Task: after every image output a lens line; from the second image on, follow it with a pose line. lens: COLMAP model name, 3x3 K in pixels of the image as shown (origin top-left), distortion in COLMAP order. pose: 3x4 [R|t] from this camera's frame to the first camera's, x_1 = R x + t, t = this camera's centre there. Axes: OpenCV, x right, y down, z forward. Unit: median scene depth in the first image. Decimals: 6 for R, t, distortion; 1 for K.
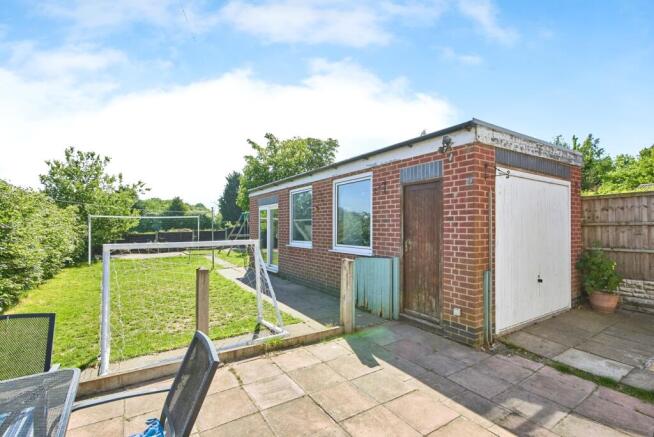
lens RADIAL K [[302.7, 0, 326.8], [0, 302.7, 222.5], [0, 0, 1]] dist [0.001758, 0.000134]
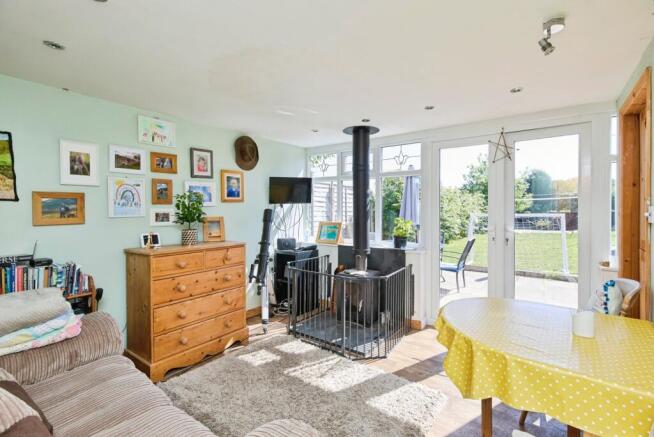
lens RADIAL K [[302.7, 0, 327.2], [0, 302.7, 214.1], [0, 0, 1]] dist [0.001758, 0.000134]
pose [[0.357744, 0.015783, -0.933686, 0.186215], [0.015557, 0.999618, 0.022858, -0.001079], [0.933690, -0.022703, 0.357362, -0.156527]]
